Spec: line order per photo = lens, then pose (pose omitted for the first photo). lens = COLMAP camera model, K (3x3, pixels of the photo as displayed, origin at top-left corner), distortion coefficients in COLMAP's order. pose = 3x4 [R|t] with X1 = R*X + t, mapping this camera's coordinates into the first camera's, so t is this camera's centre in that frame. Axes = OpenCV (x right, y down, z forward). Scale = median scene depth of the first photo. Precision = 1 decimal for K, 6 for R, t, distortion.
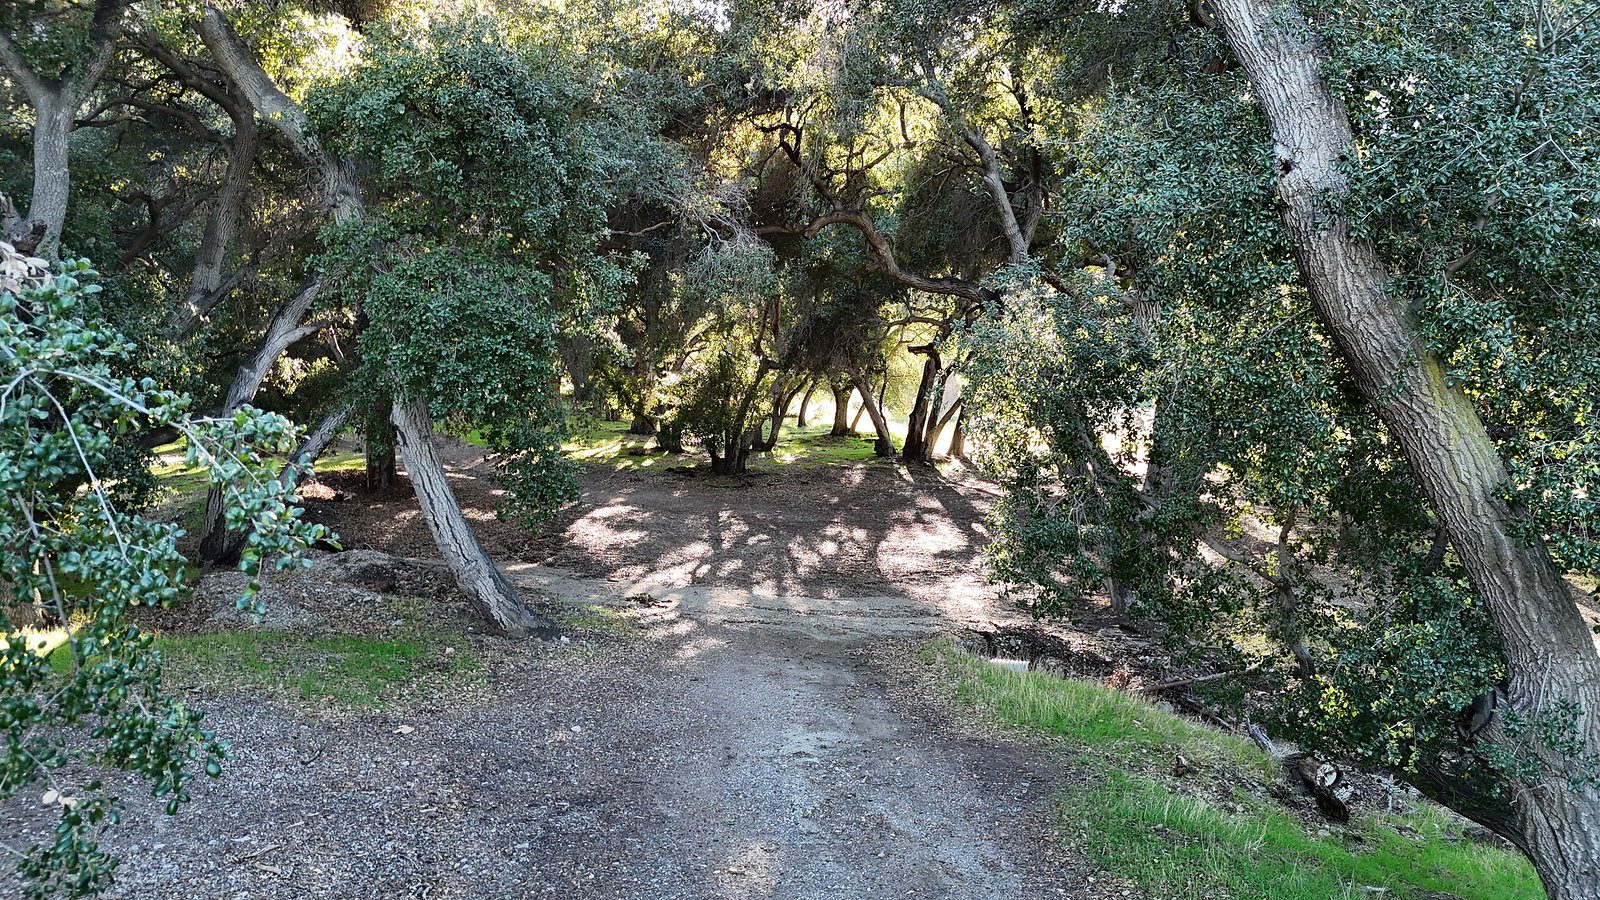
lens RADIAL K [[1172.7, 0, 802.8], [0, 1172.7, 451.9], [0, 0, 1]] dist [0.079872, -0.085011]
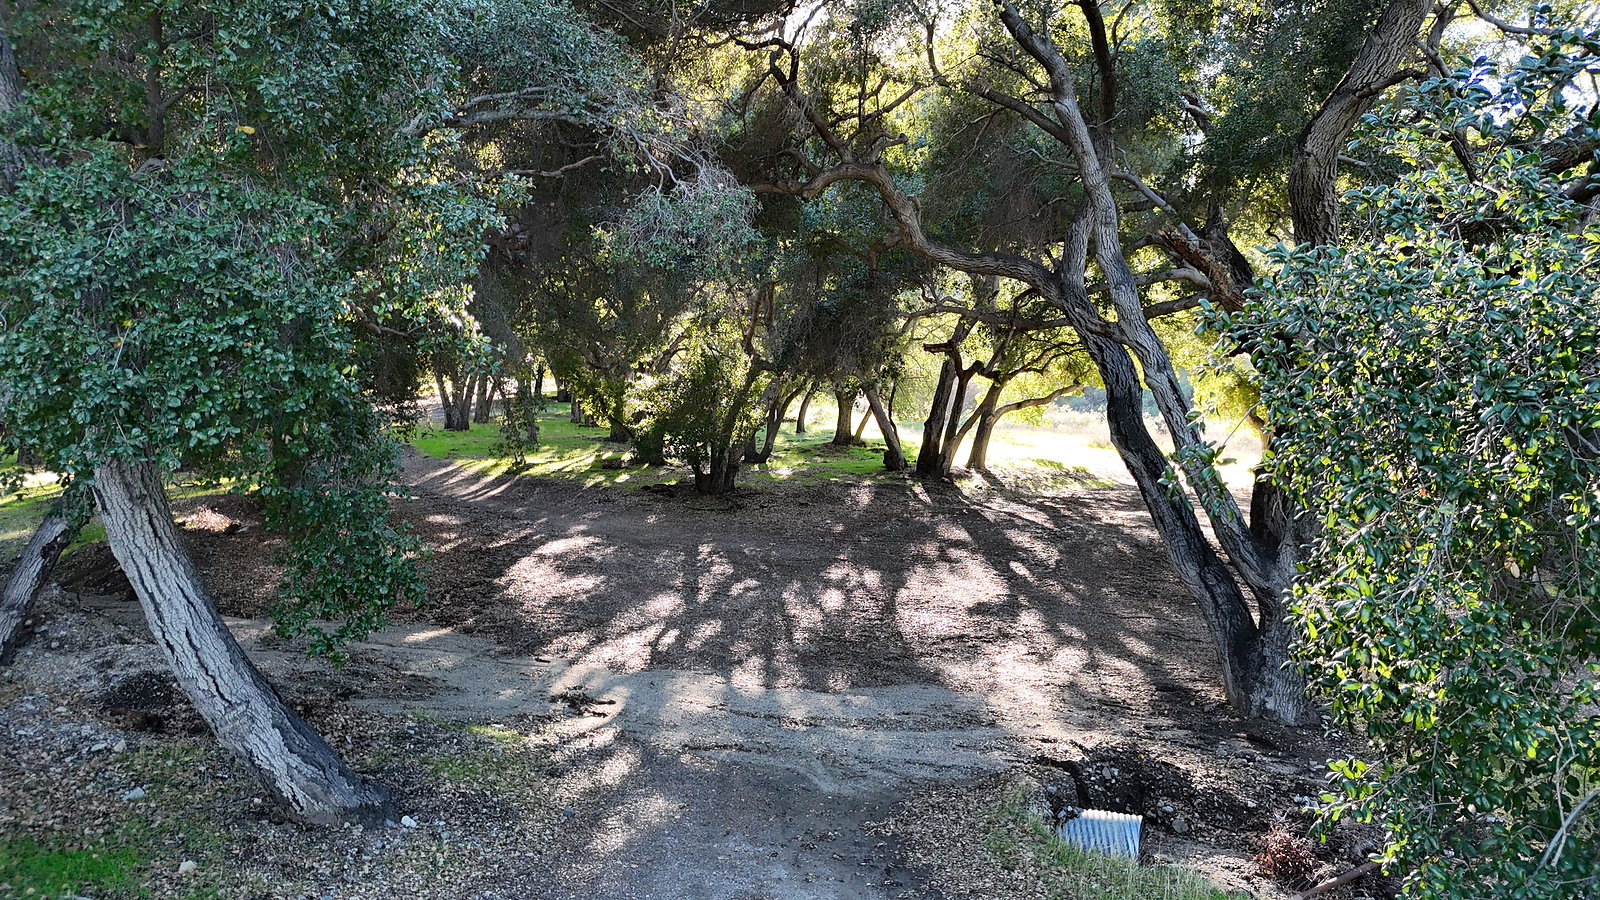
lens RADIAL K [[1172.7, 0, 791.1], [0, 1172.7, 451.9], [0, 0, 1]] dist [0.079872, -0.085011]
pose [[0.999956, 0.000581, -0.009311, 0.000894], [-0.000572, 0.999999, 0.000922, -0.018877], [0.009312, -0.000916, 0.999956, 0.226467]]
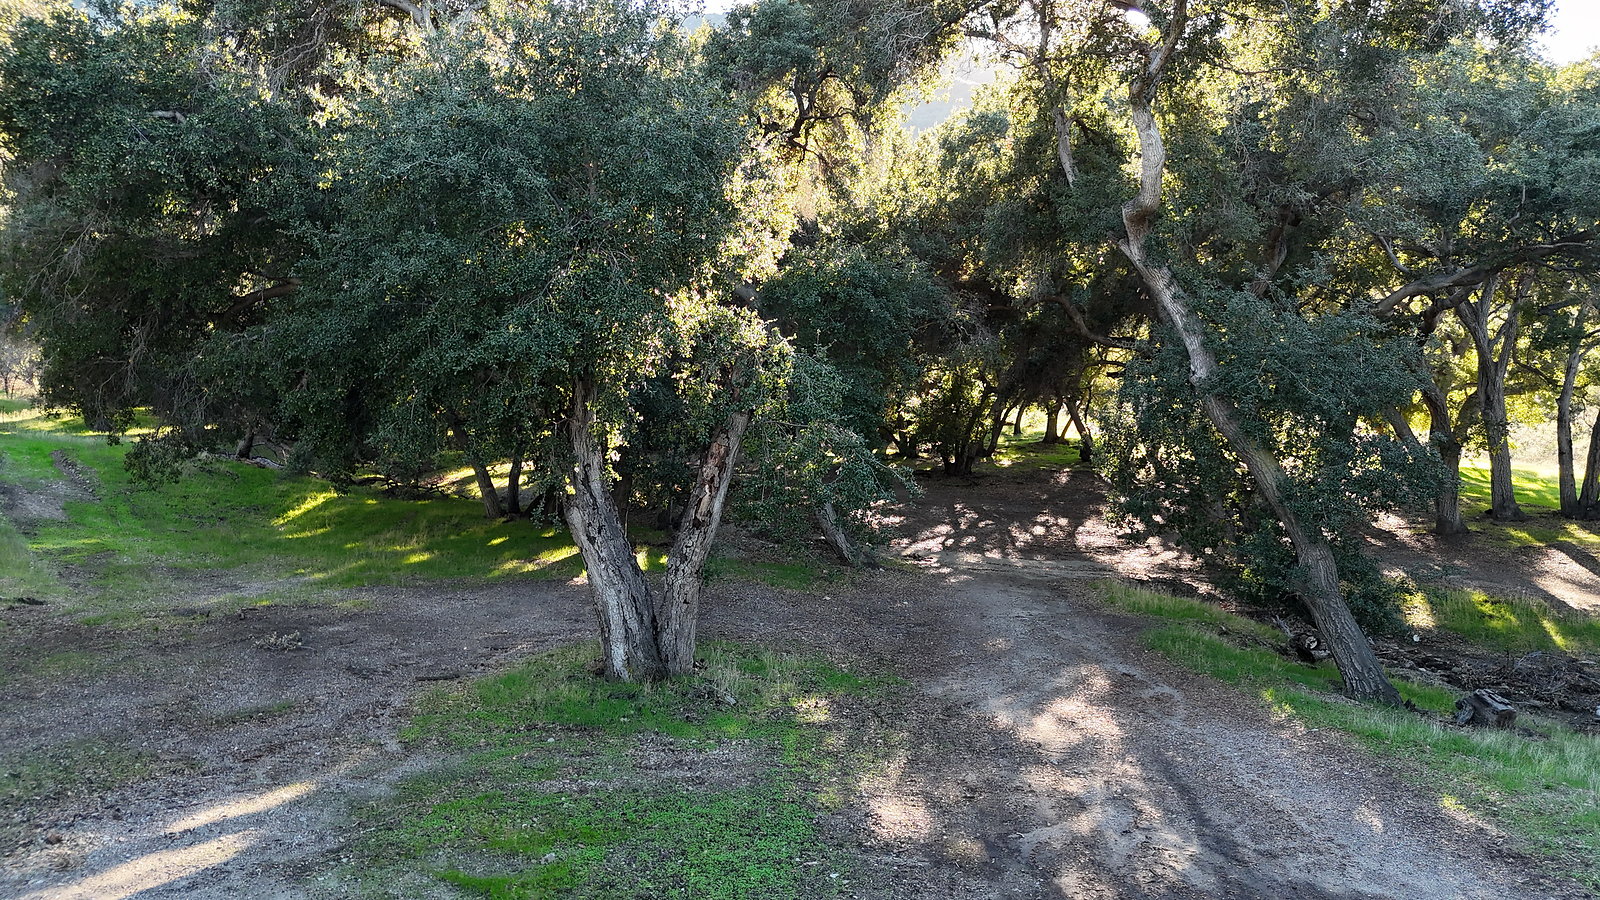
lens RADIAL K [[1172.7, 0, 795.2], [0, 1172.7, 444.2], [0, 0, 1]] dist [0.079872, -0.085011]
pose [[0.982544, -0.001068, -0.186027, -0.001411], [-0.000091, 0.999981, -0.006220, -0.011022], [0.186030, 0.006129, 0.982525, -0.436416]]
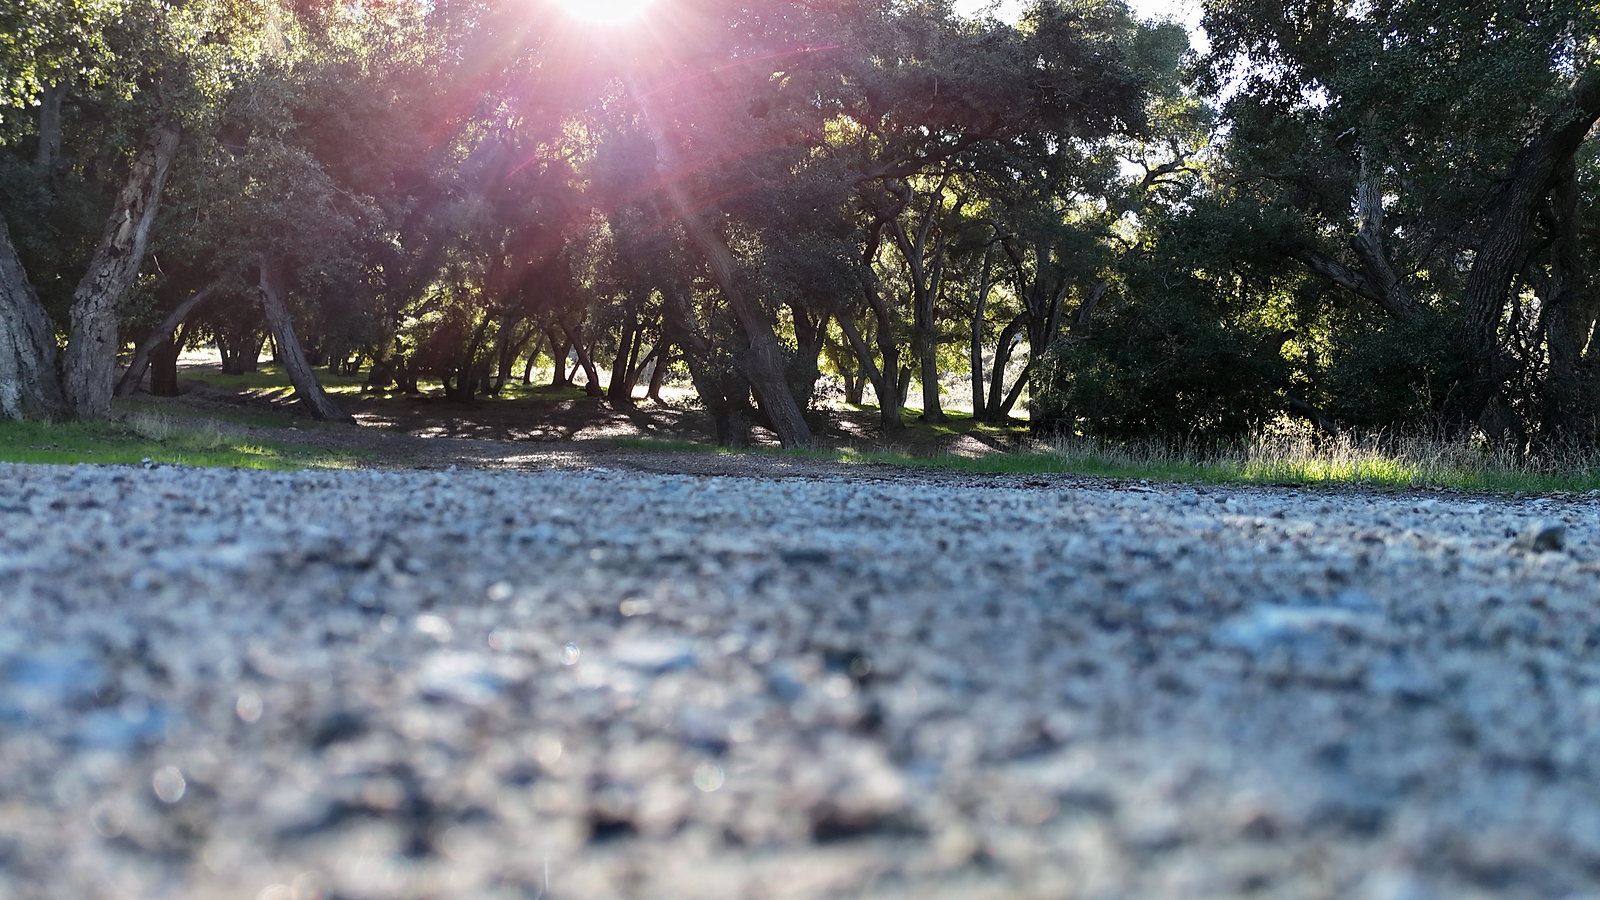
lens RADIAL K [[1172.7, 0, 788.2], [0, 1172.7, 445.0], [0, 0, 1]] dist [0.079872, -0.085011]
pose [[0.977753, 0.004819, 0.209705, 0.021852], [-0.003635, 0.999975, -0.006031, 0.110926], [-0.209729, 0.005135, 0.977746, -0.447137]]
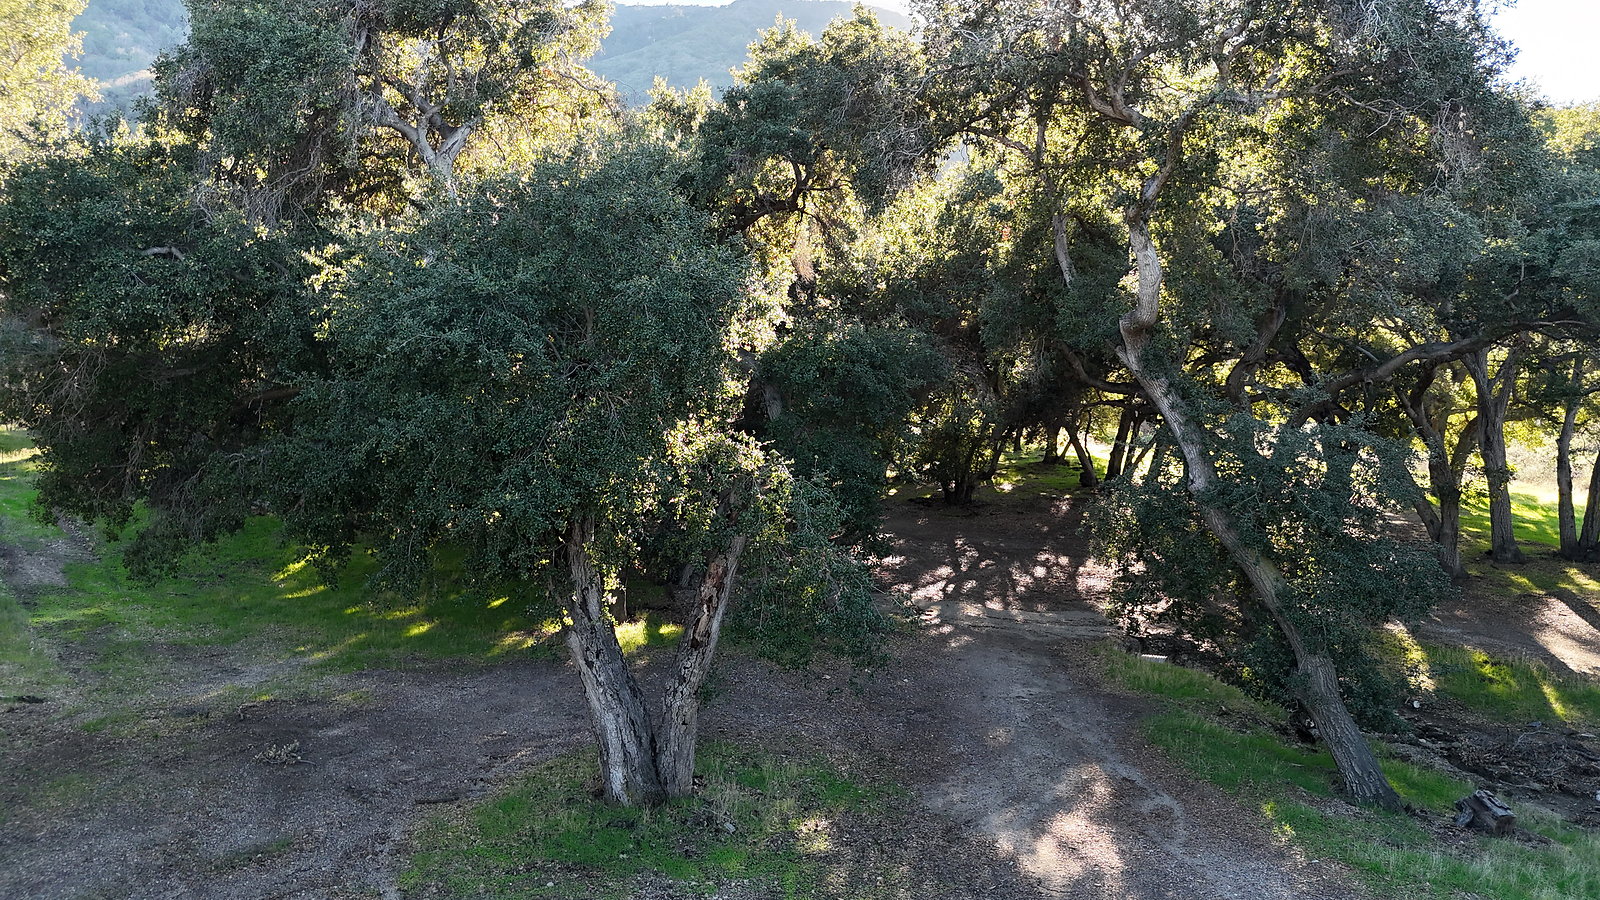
lens RADIAL K [[1172.7, 0, 796.2], [0, 1172.7, 444.0], [0, 0, 1]] dist [0.079872, -0.085011]
pose [[0.982527, -0.005409, -0.186042, 0.000114], [0.005498, 0.999985, -0.000034, -0.073618], [0.186039, -0.000989, 0.982542, -0.435903]]
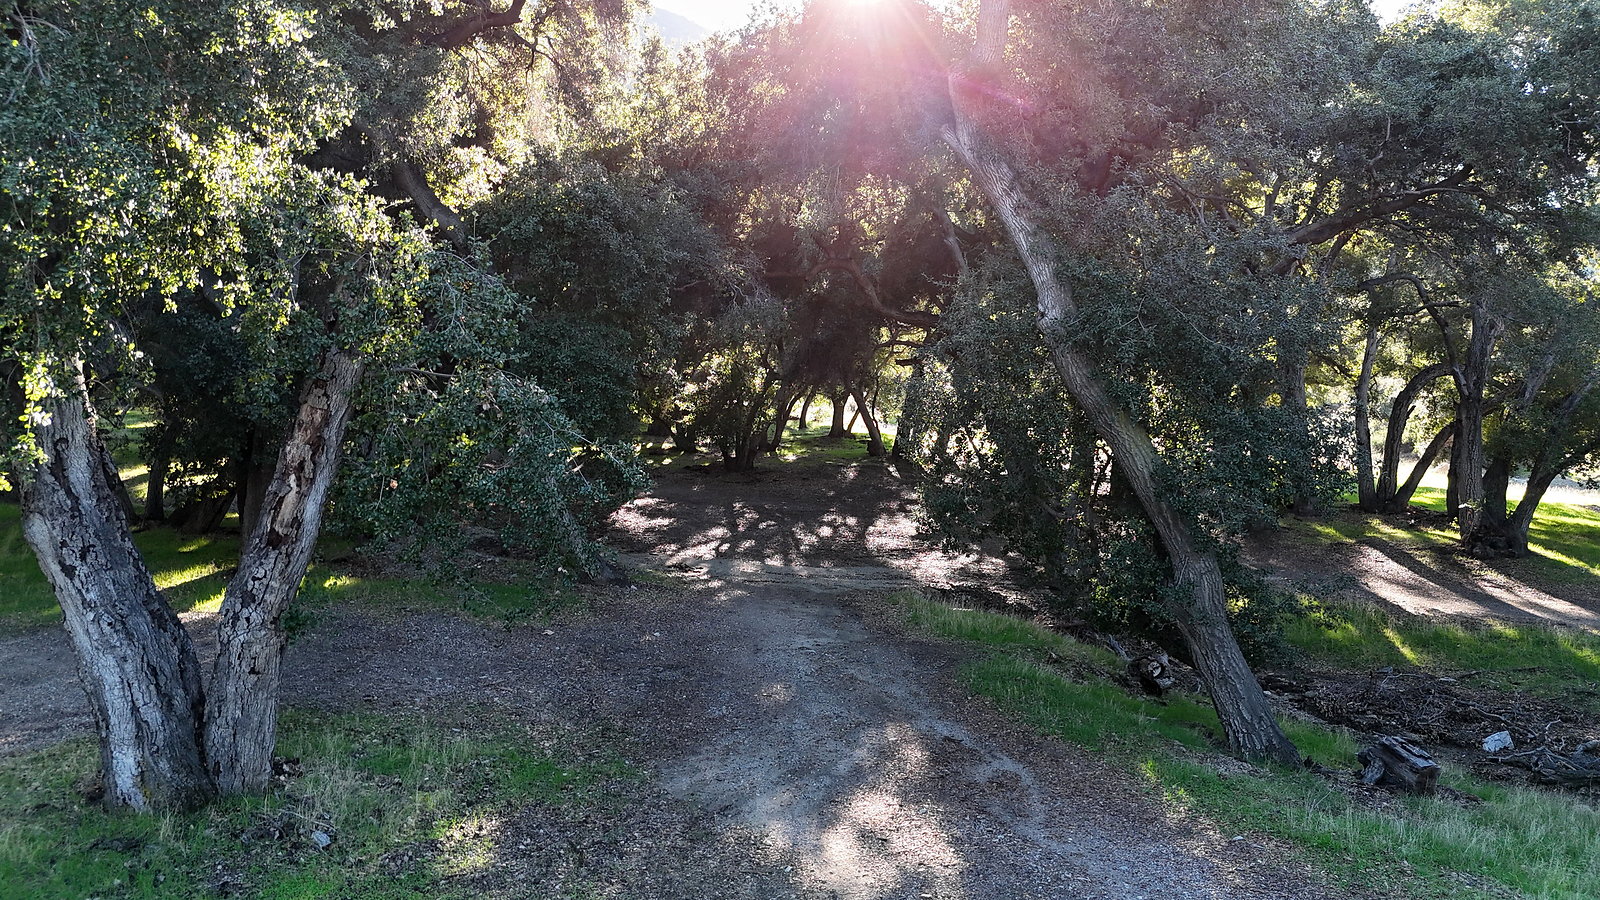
lens RADIAL K [[1172.7, 0, 791.5], [0, 1172.7, 449.8], [0, 0, 1]] dist [0.079872, -0.085011]
pose [[0.999948, -0.000475, -0.010167, -0.000660], [0.000465, 0.999999, -0.000952, -0.001470], [0.010167, 0.000947, 0.999948, -0.225424]]
